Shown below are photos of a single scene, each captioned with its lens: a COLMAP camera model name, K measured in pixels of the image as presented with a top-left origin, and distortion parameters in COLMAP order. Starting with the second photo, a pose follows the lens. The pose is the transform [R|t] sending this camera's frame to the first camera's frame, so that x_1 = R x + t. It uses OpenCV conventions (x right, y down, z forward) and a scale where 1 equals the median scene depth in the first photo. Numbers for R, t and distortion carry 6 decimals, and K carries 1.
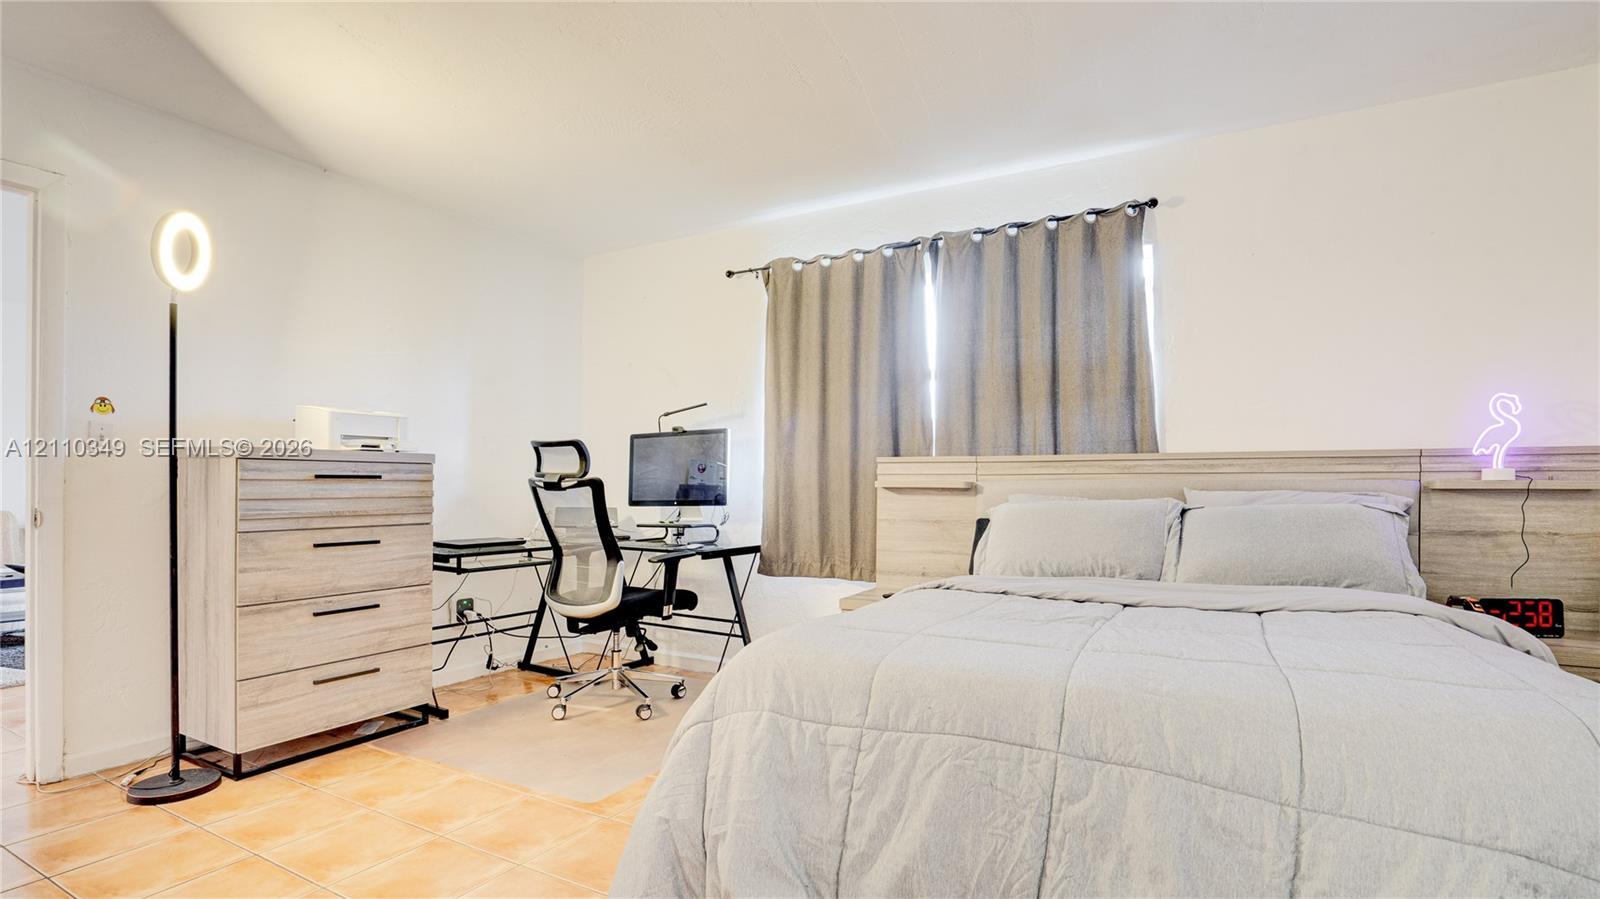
lens RADIAL K [[747.0, 0, 817.6], [0, 747.0, 483.9], [0, 0, 1]] dist [-0.056106, 0.021514]
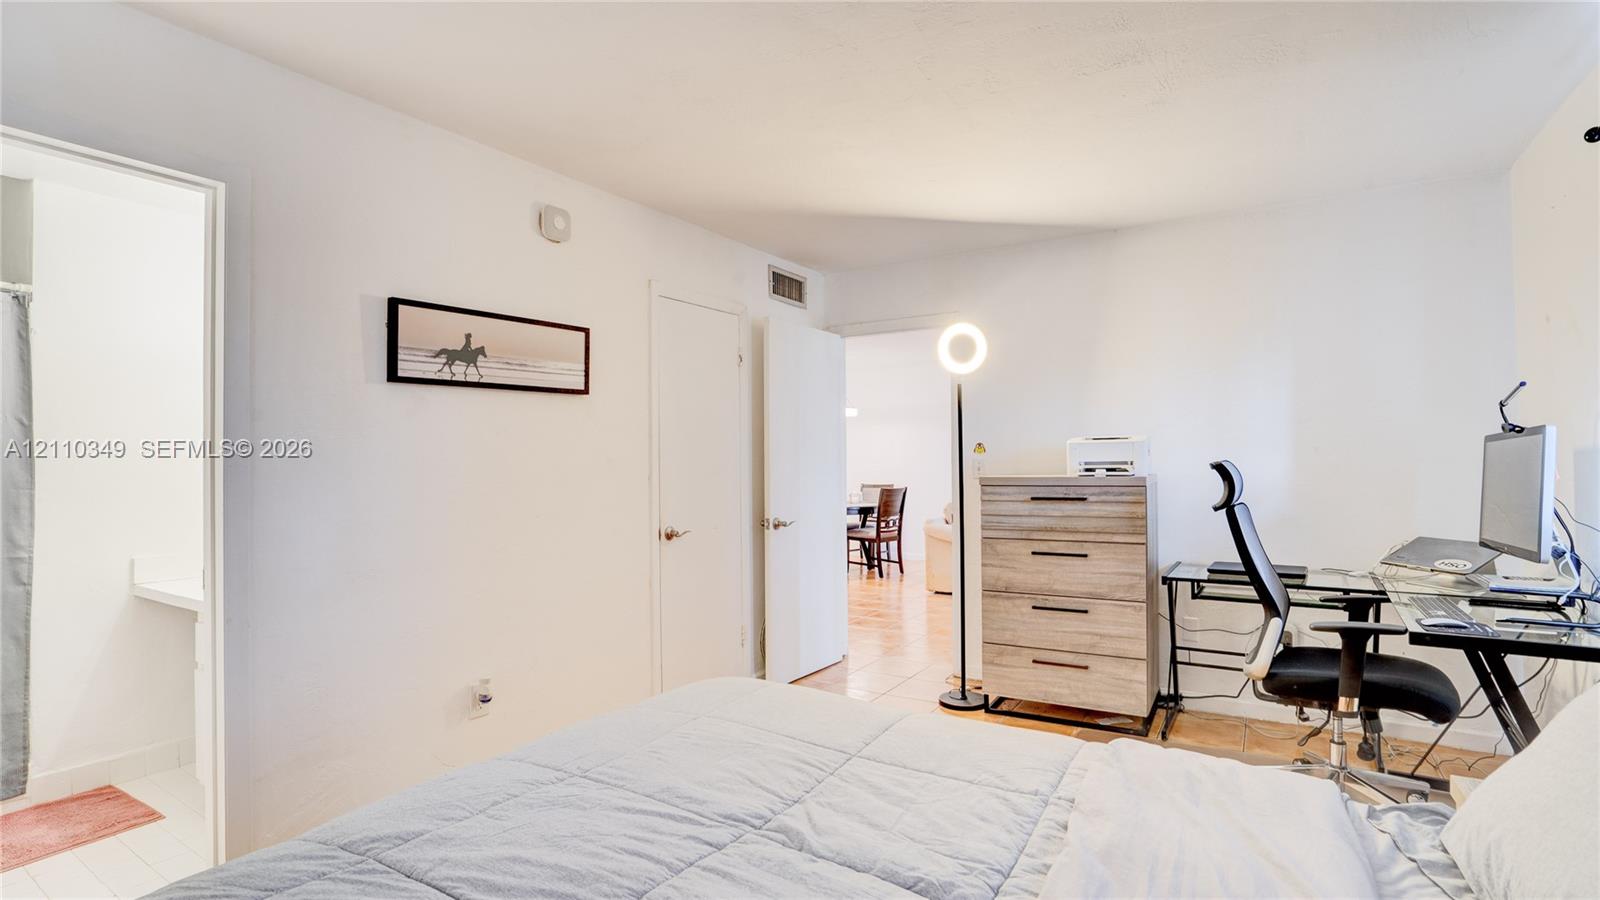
lens RADIAL K [[740.1, 0, 803.1], [0, 740.1, 449.1], [0, 0, 1]] dist [-0.051149, 0.021209]
pose [[-0.031386, -0.026376, -0.999159, 0.544863], [0.008932, 0.999604, -0.026668, -0.058651], [0.999467, -0.009761, -0.031138, 0.576472]]
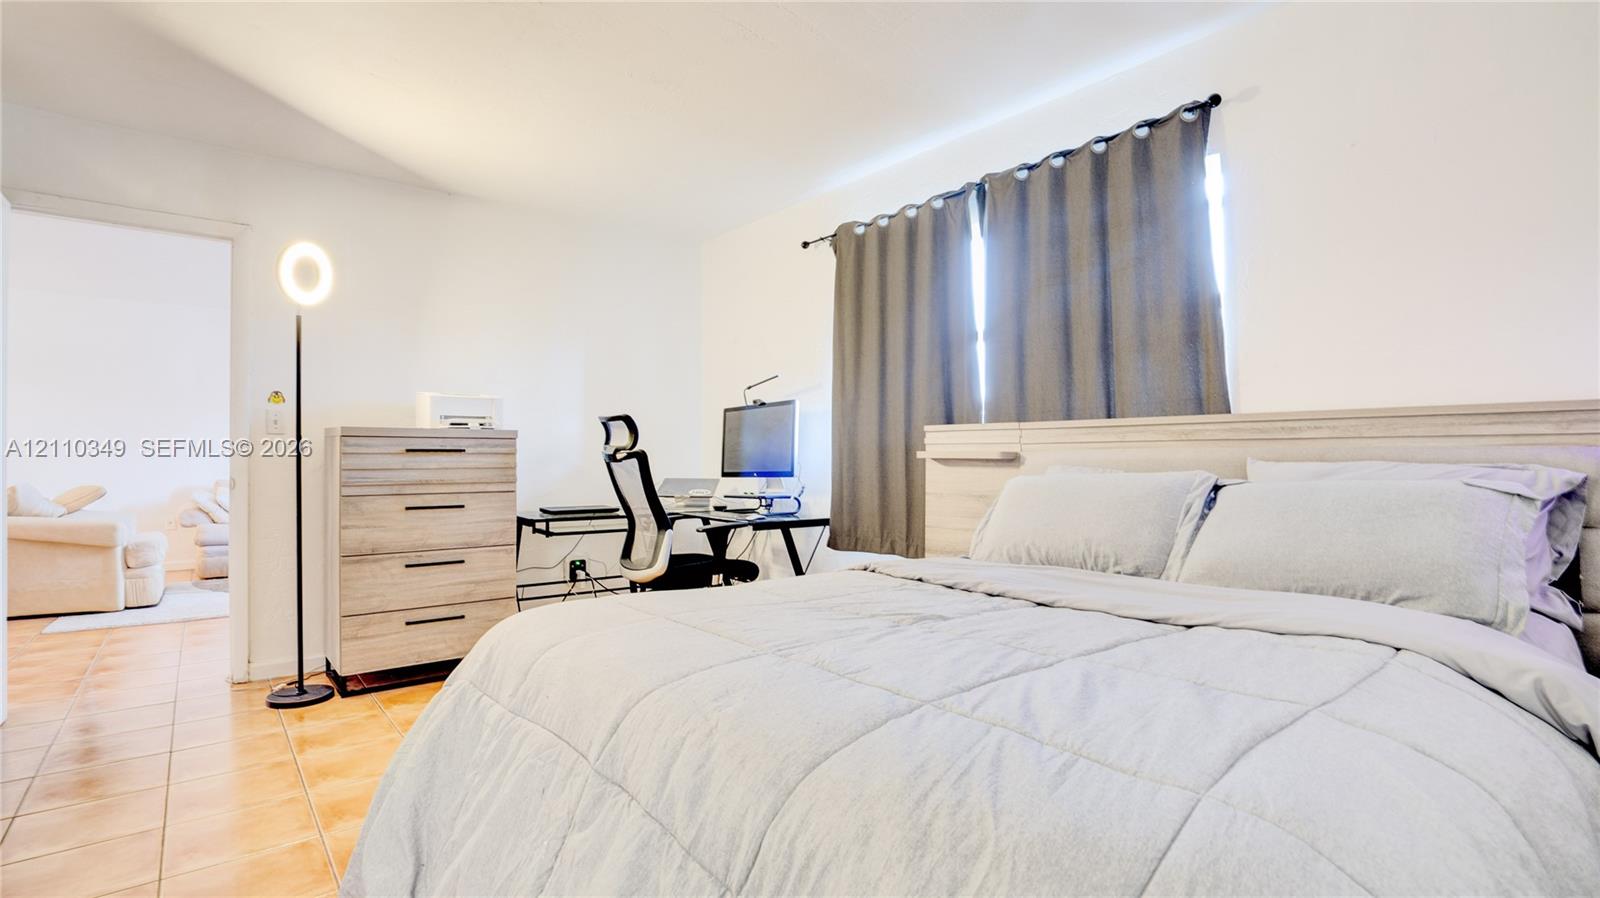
lens RADIAL K [[740.1, 0, 803.1], [0, 740.1, 448.1], [0, 0, 1]] dist [-0.051149, 0.021209]
pose [[0.933016, -0.007618, -0.359754, 0.312044], [0.003864, 0.999930, -0.011152, 0.001458], [0.359814, 0.009015, 0.932980, 0.106199]]
